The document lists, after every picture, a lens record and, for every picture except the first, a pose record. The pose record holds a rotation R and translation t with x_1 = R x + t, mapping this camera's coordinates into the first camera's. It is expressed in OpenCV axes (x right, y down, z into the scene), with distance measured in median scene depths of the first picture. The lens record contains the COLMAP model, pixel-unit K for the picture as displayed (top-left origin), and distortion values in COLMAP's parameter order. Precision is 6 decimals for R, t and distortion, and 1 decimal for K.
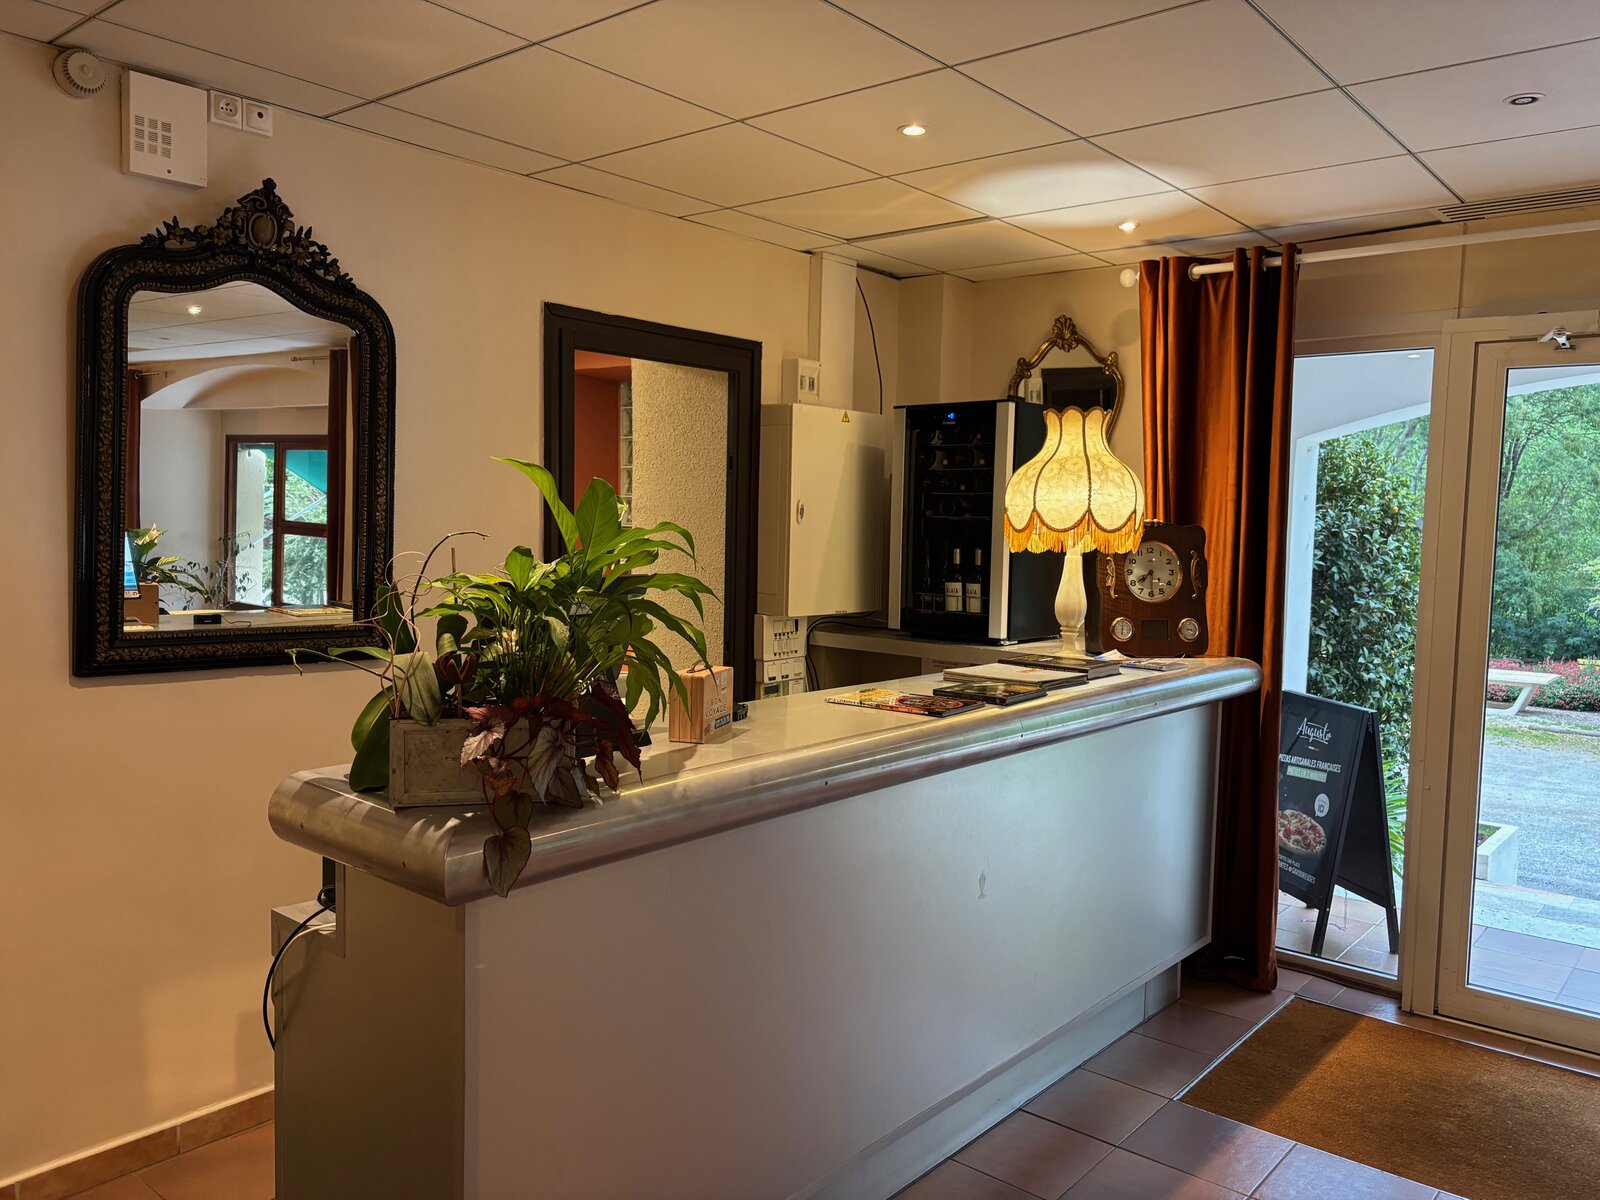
lens RADIAL K [[1219.0, 0, 800.0], [0, 1219.0, 600.0], [0, 0, 1]] dist [0.000865, 0.000054]
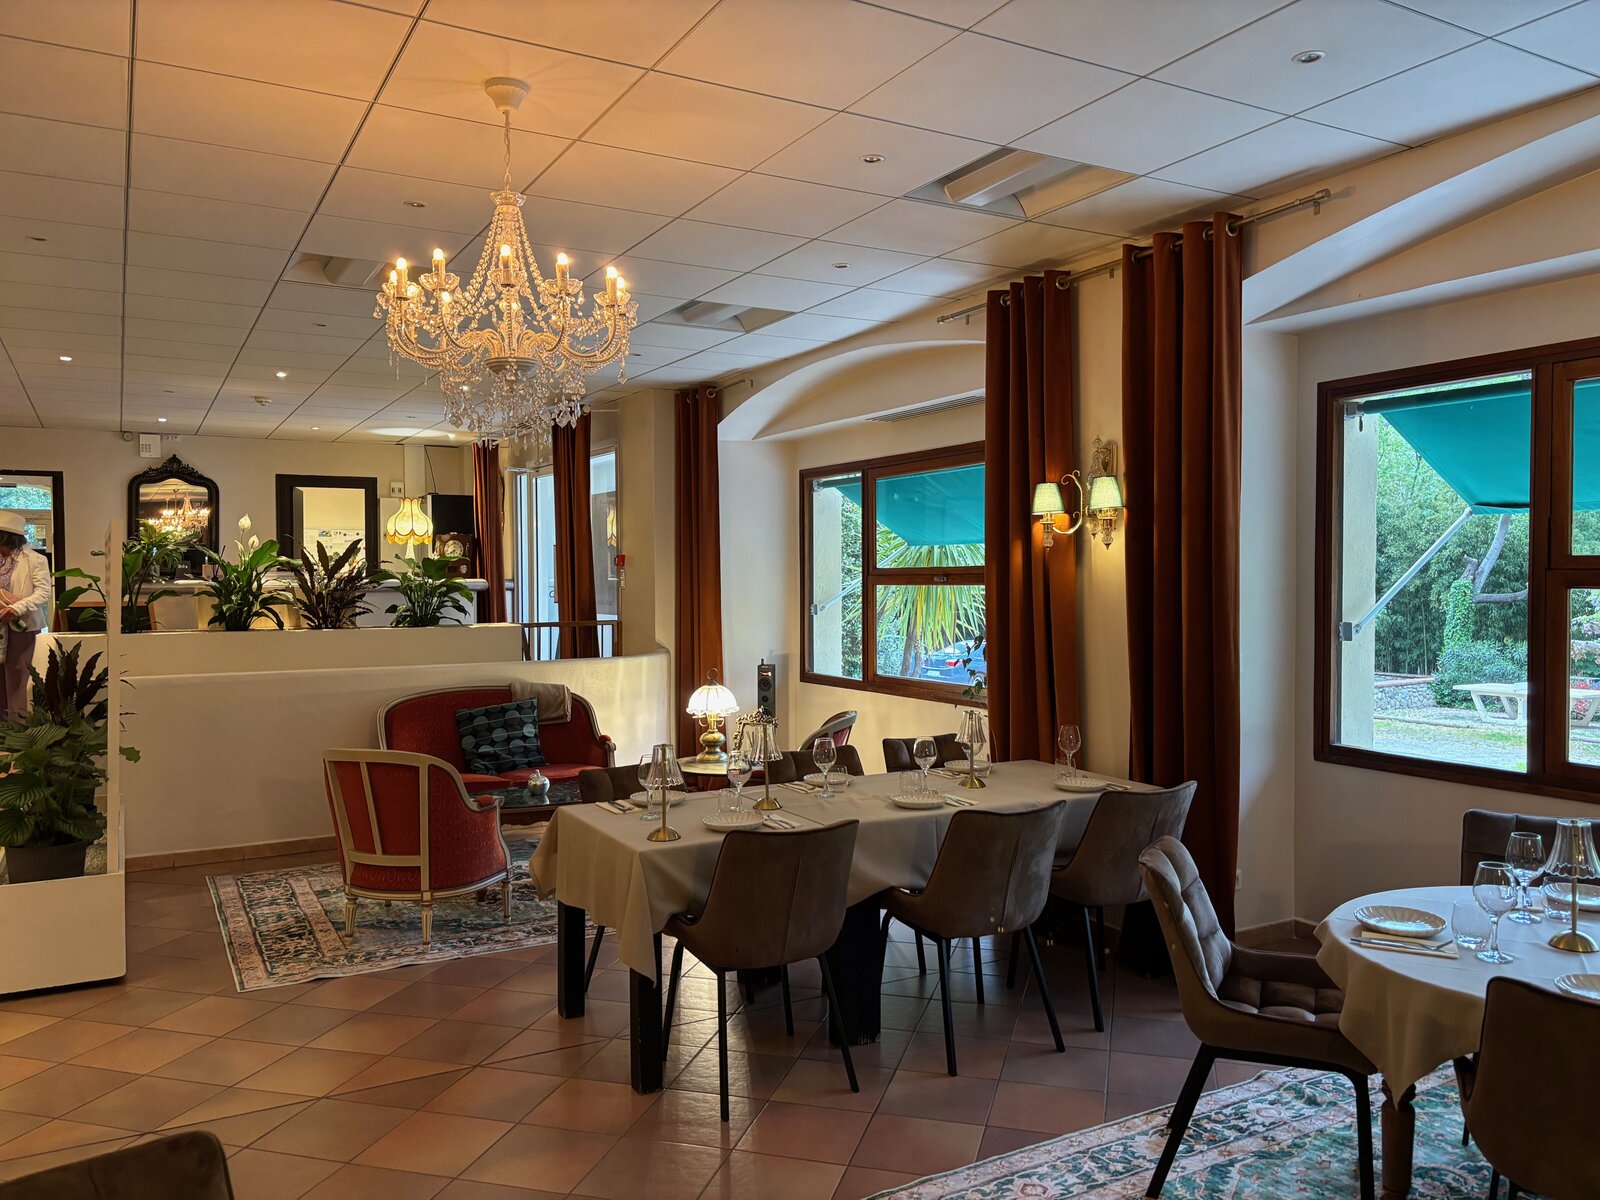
lens RADIAL K [[1219.0, 0, 800.0], [0, 1219.0, 600.0], [0, 0, 1]] dist [0.000865, 0.000054]
pose [[0.934587, -0.016337, -0.355359, 2.890497], [-0.002865, 0.998567, -0.053444, 0.345756], [0.355722, 0.050966, 0.933201, -1.989183]]
